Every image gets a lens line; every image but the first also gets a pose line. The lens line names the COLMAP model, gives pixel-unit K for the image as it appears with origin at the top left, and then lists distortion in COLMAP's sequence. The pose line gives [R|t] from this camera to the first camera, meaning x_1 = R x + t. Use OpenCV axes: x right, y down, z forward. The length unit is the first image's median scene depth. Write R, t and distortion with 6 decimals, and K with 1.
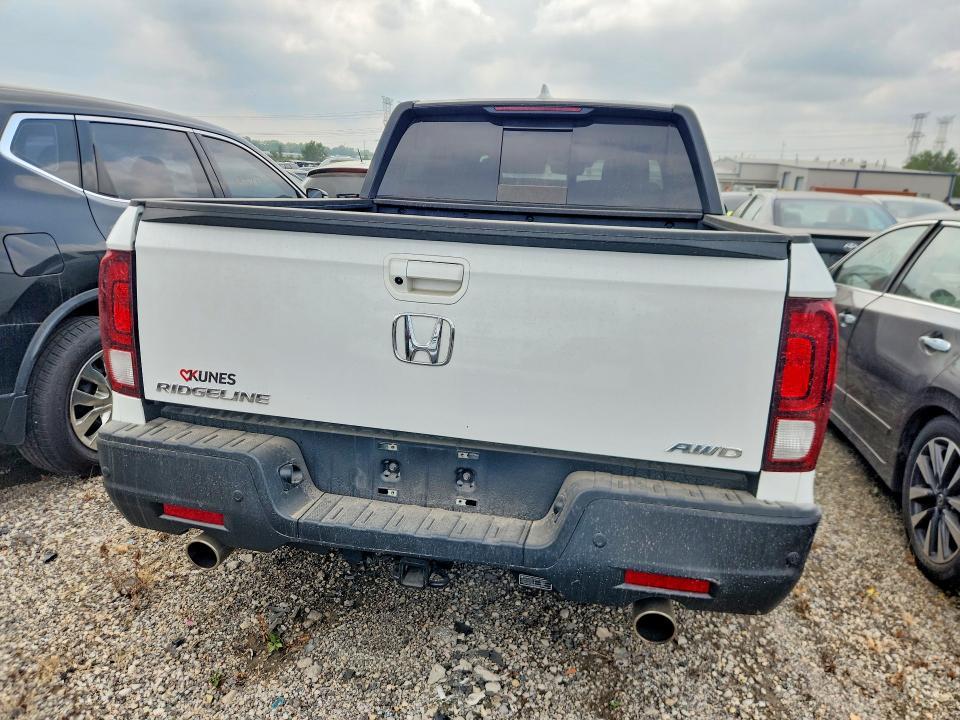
lens RADIAL K [[676.2, 0, 457.5], [0, 676.2, 359.7], [0, 0, 1]] dist [0.068507, -0.060331]
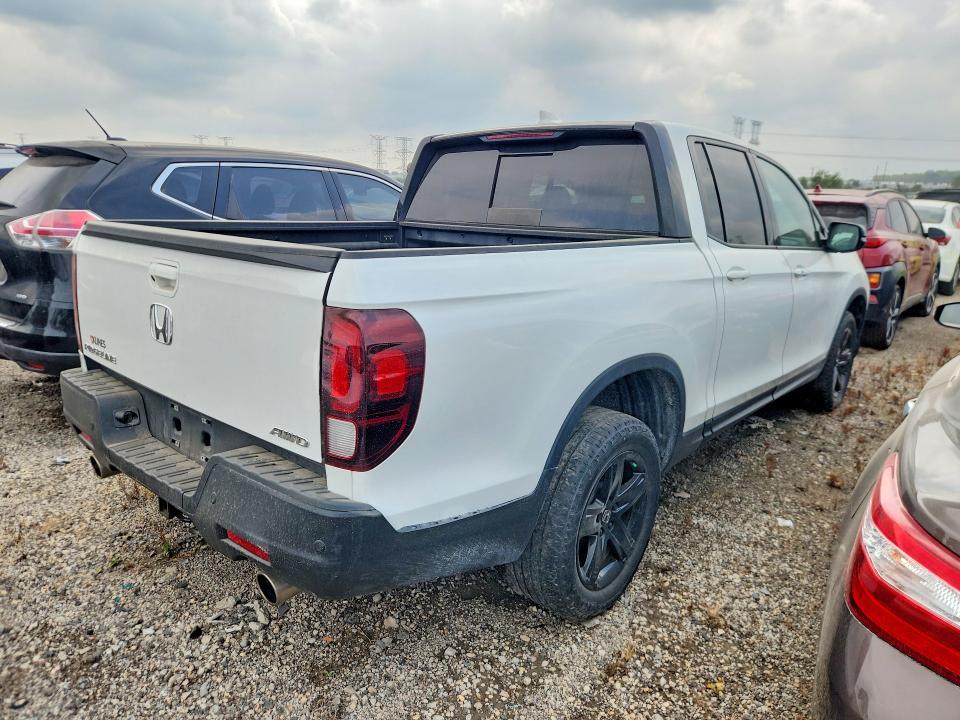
lens RADIAL K [[676.2, 0, 457.5], [0, 676.2, 359.7], [0, 0, 1]] dist [0.068507, -0.060331]
pose [[0.855372, 0.100798, -0.508113, 0.588060], [-0.119632, 0.992808, -0.004441, -0.011998], [0.504011, 0.064585, 0.861279, 0.078756]]
